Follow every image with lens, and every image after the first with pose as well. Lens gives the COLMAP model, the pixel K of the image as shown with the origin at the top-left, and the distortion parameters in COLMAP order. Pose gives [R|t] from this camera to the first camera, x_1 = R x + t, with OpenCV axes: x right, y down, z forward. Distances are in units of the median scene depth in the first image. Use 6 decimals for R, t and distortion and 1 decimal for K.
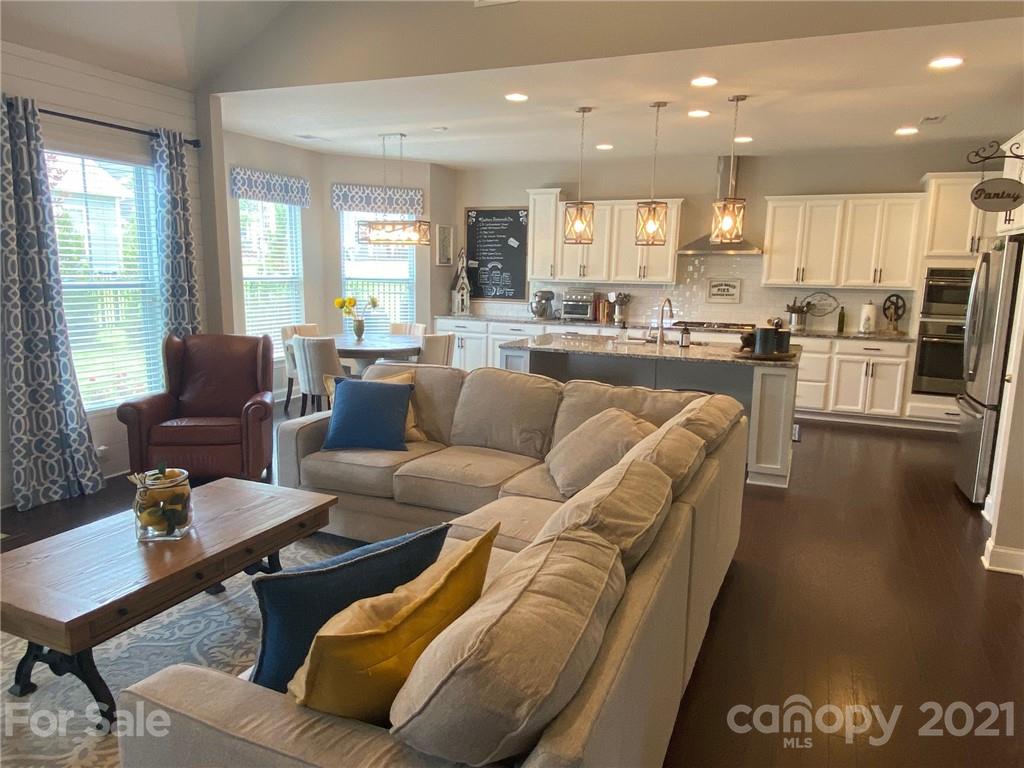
lens RADIAL K [[710.1, 0, 506.8], [0, 710.1, 388.5], [0, 0, 1]] dist [0.051829, -0.031222]
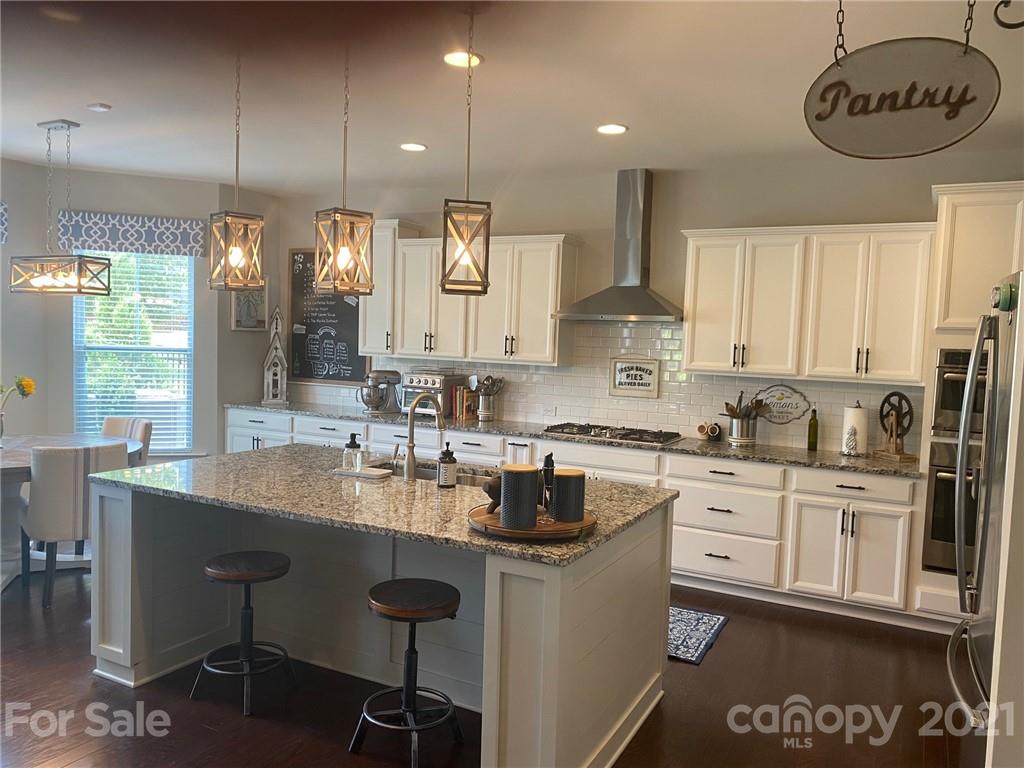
lens RADIAL K [[783.6, 0, 515.9], [0, 783.6, 388.1], [0, 0, 1]] dist [0.057787, -0.058290]
pose [[0.997929, 0.022583, -0.060231, 0.242034], [-0.028833, 0.994054, -0.105004, -0.051825], [0.057502, 0.106523, 0.992646, 0.304351]]
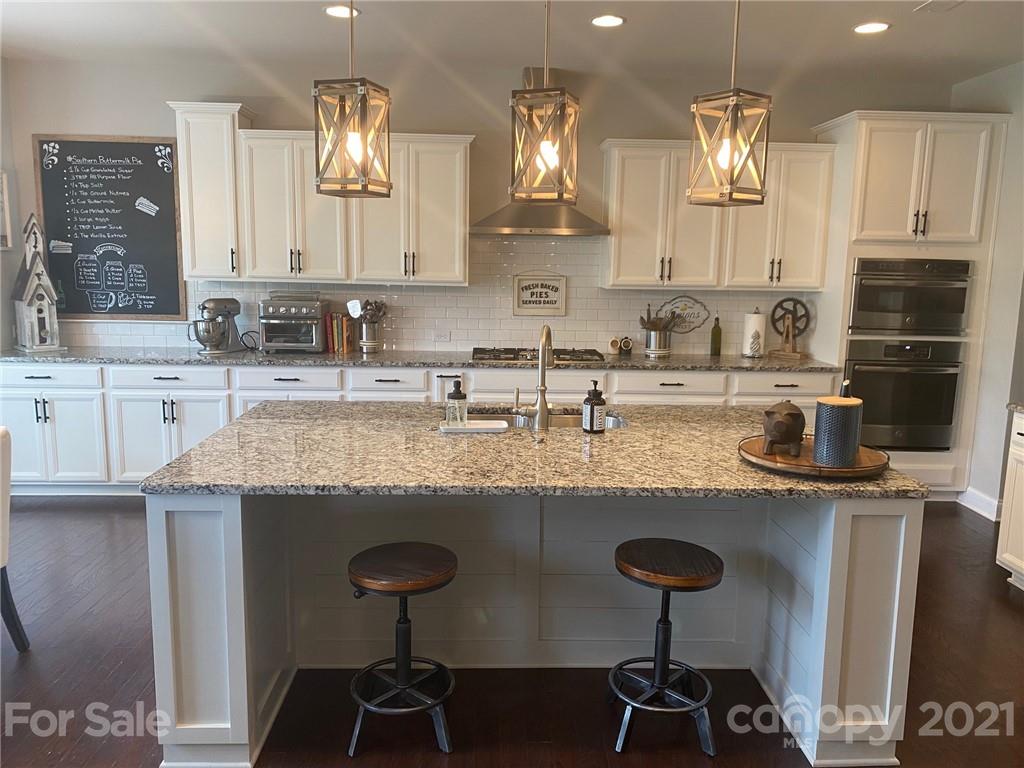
lens RADIAL K [[783.6, 0, 519.6], [0, 783.6, 384.0], [0, 0, 1]] dist [0.057787, -0.058290]
pose [[0.899272, -0.070409, 0.431685, -0.005576], [0.072545, 0.997298, 0.011540, -0.071149], [-0.431331, 0.020939, 0.901951, 0.410633]]
